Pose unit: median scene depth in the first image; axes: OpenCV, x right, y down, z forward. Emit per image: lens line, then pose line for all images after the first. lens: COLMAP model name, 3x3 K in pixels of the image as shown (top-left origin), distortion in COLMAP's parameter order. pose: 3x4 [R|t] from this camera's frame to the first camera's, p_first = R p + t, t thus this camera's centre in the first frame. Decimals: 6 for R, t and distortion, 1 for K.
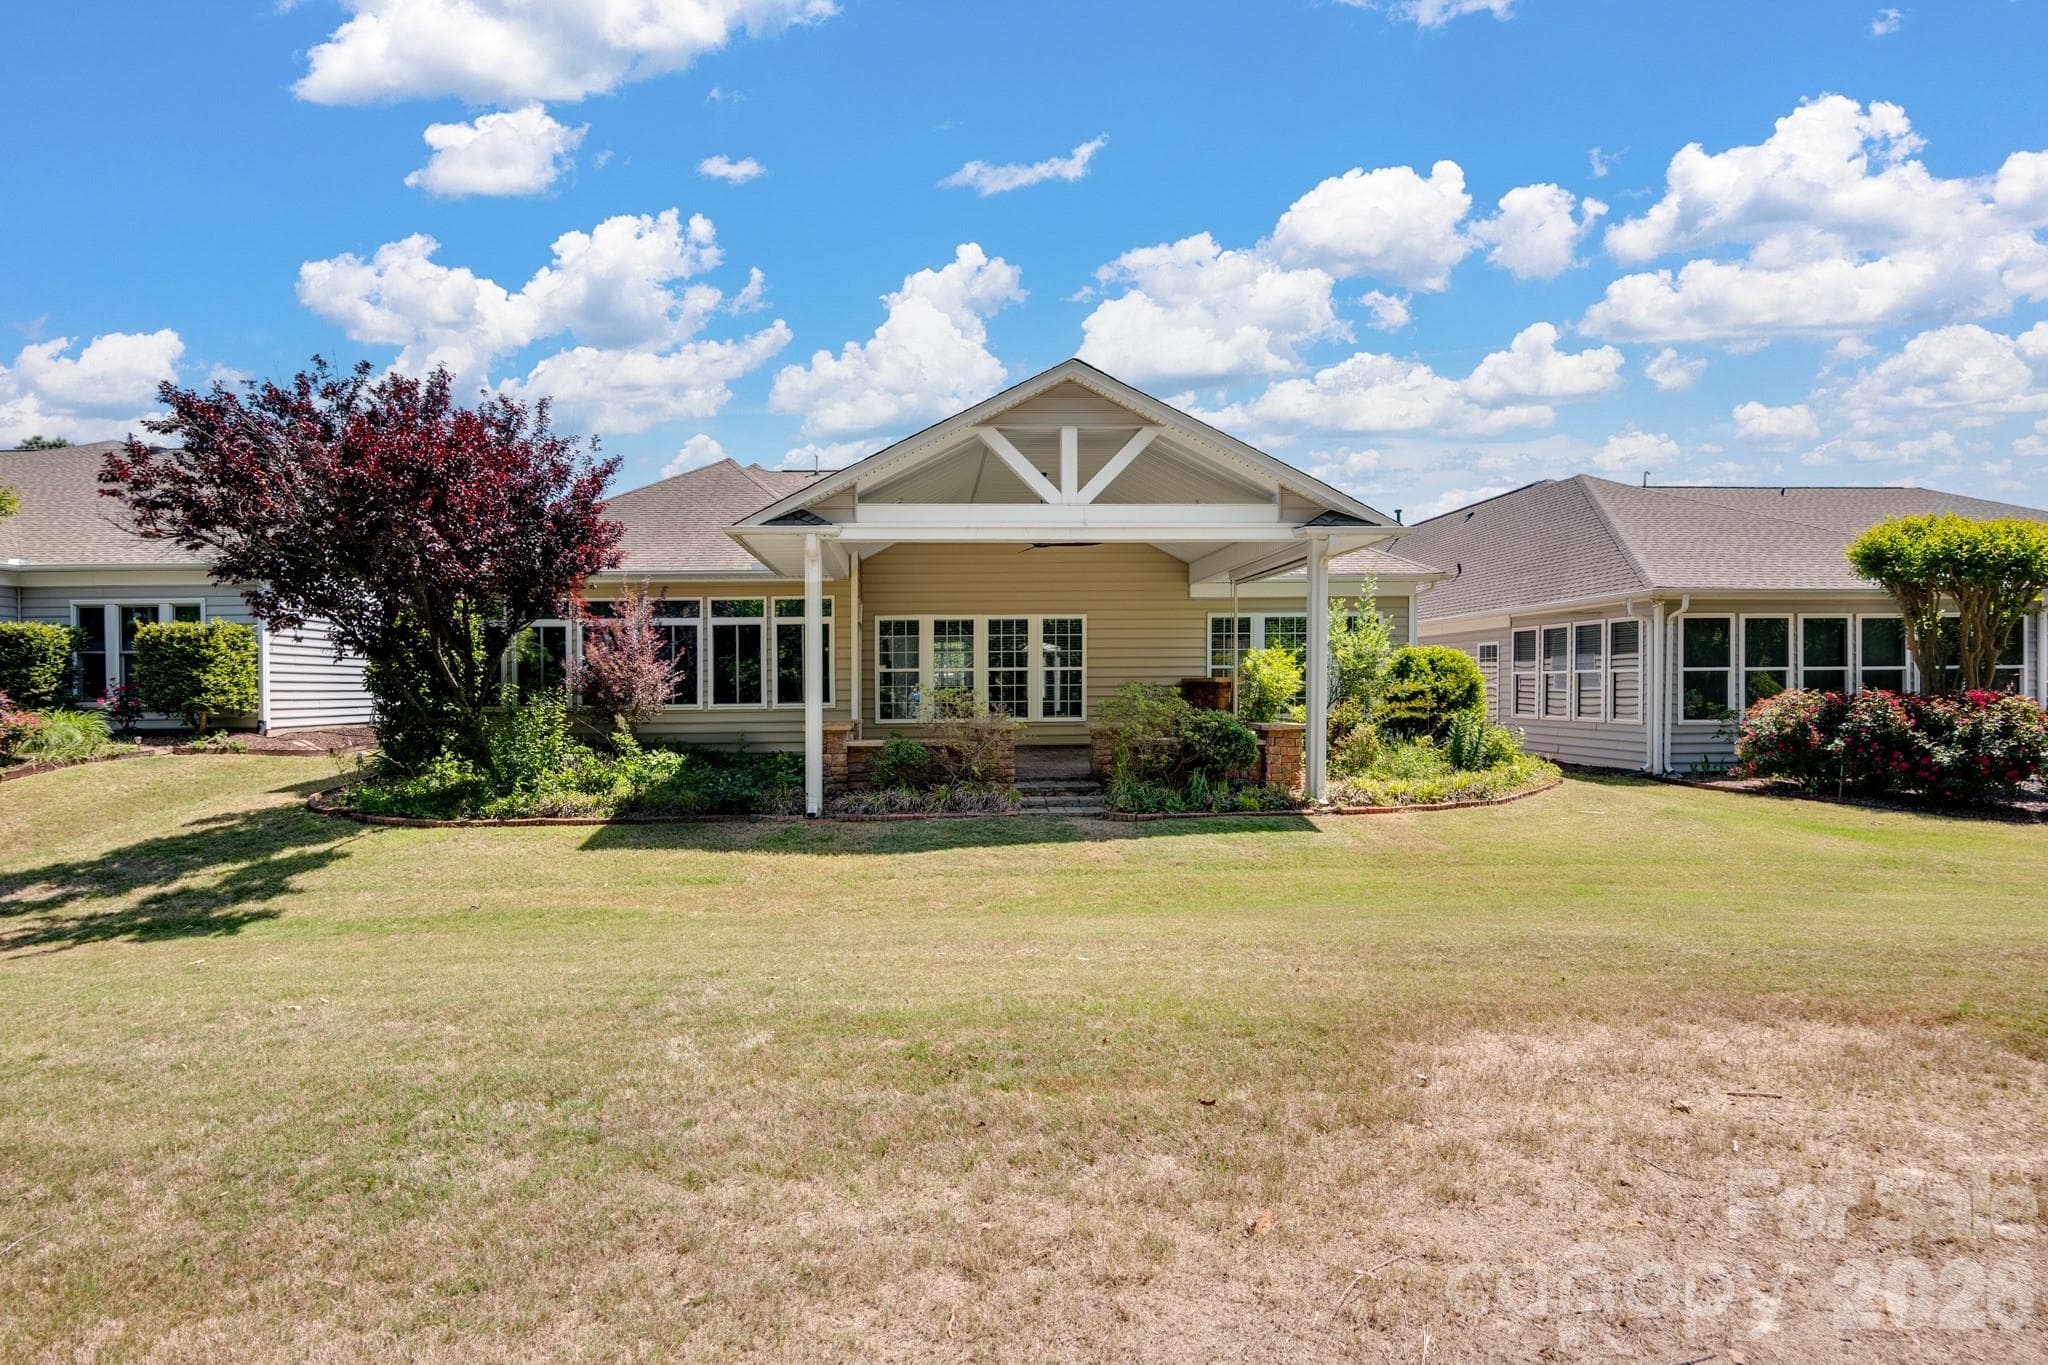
lens RADIAL K [[994.4, 0, 1025.5], [0, 994.4, 692.5], [0, 0, 1]] dist [-0.029213, -0.000236]
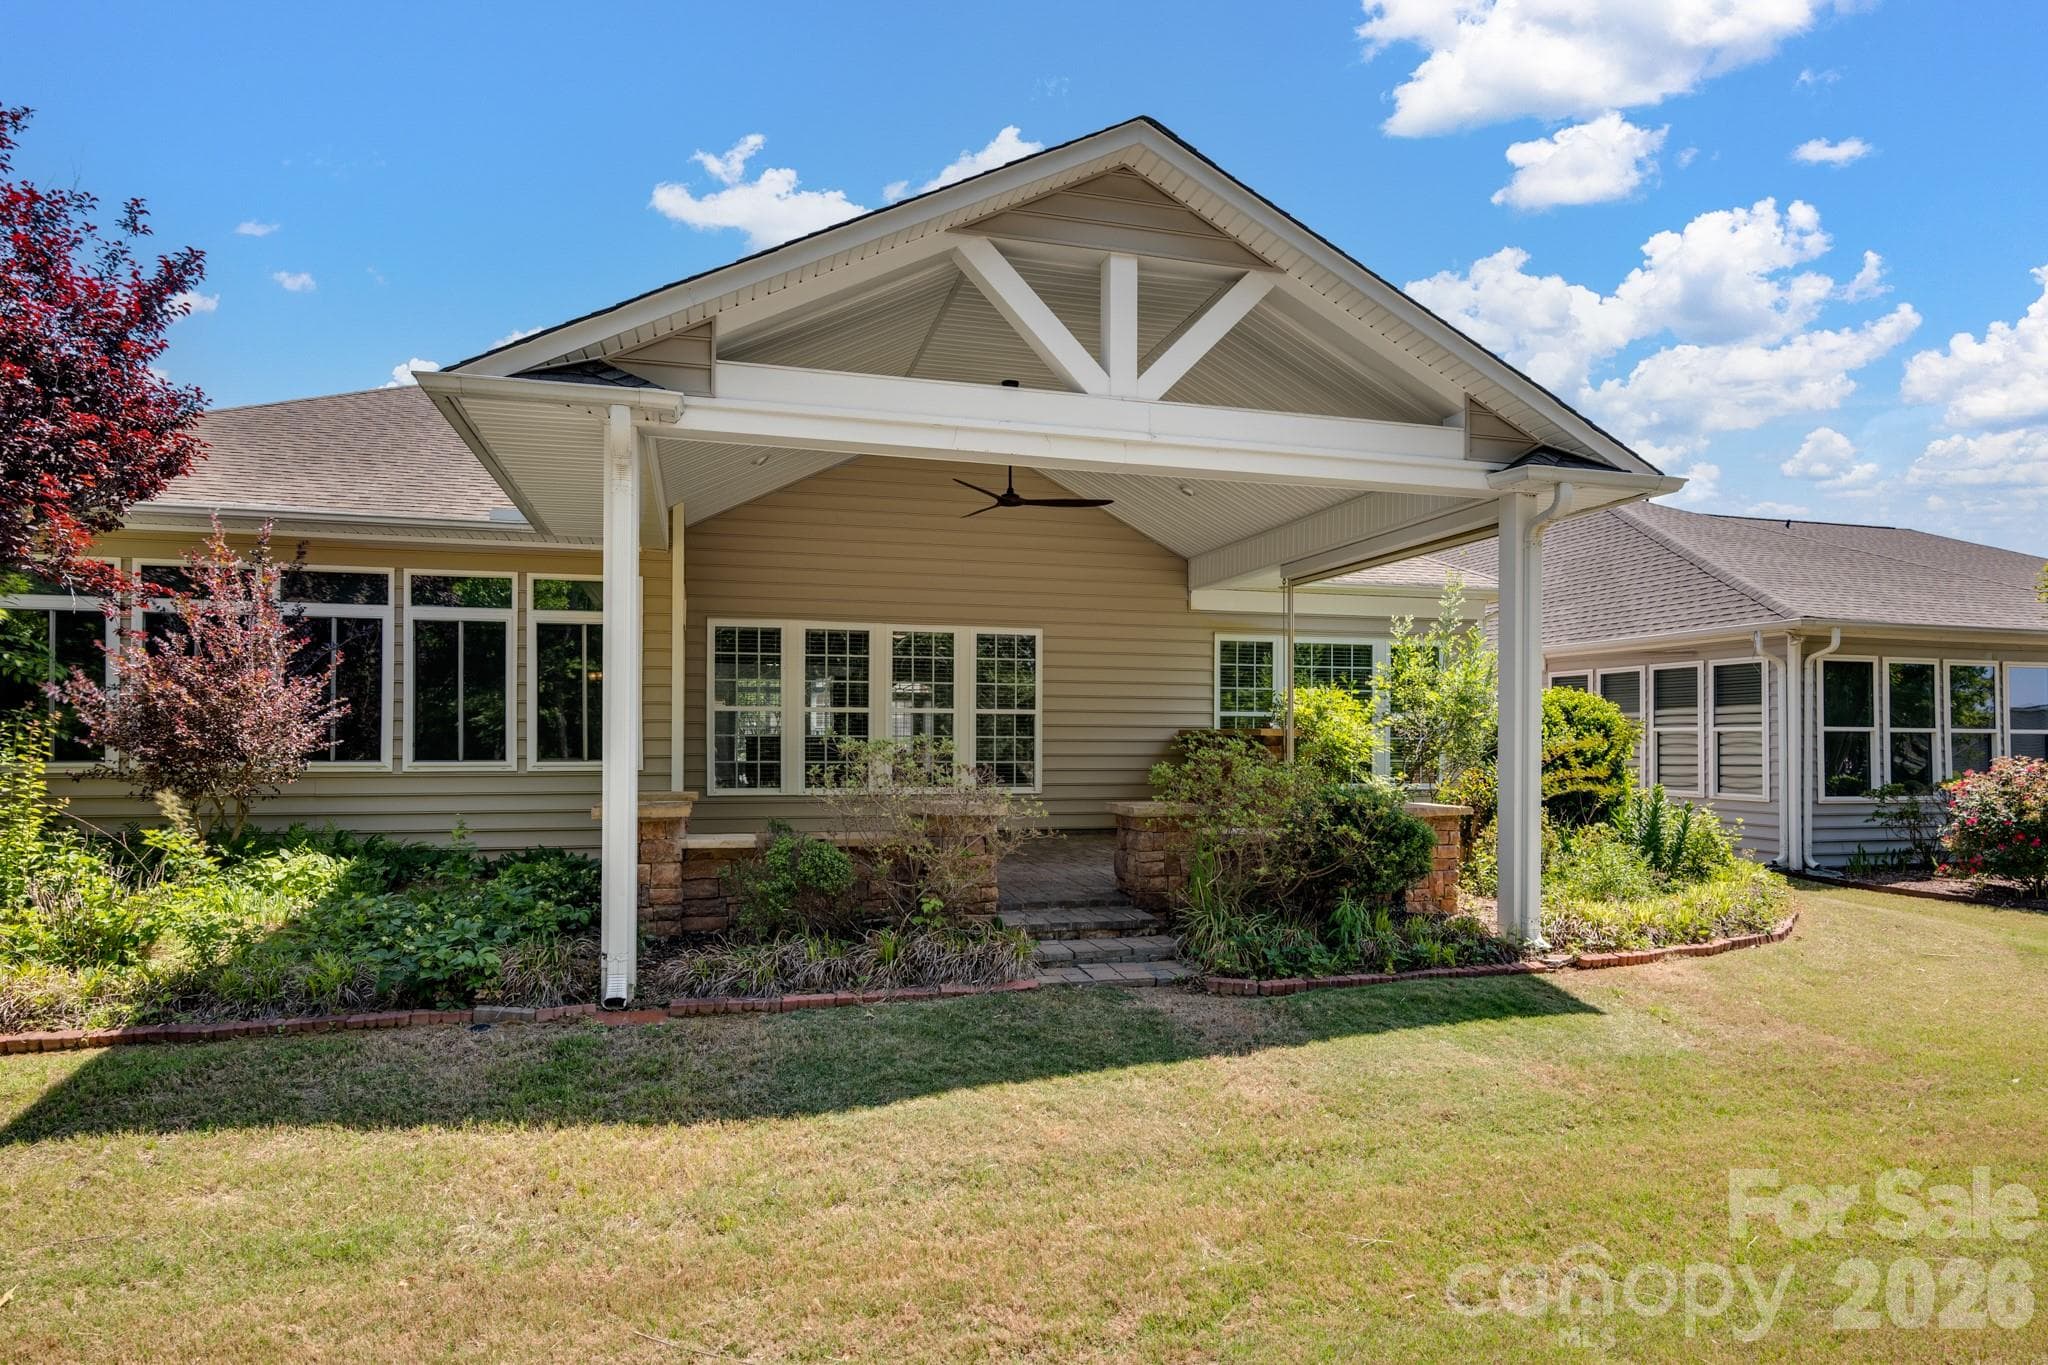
lens RADIAL K [[1082.8, 0, 1023.7], [0, 1082.8, 759.6], [0, 0, 1]] dist [-0.006000, -0.000653]
pose [[0.983174, 0.011626, 0.182303, -0.097677], [-0.013602, 0.999861, 0.009595, 0.000183], [-0.182166, -0.011913, 0.983196, 0.375638]]
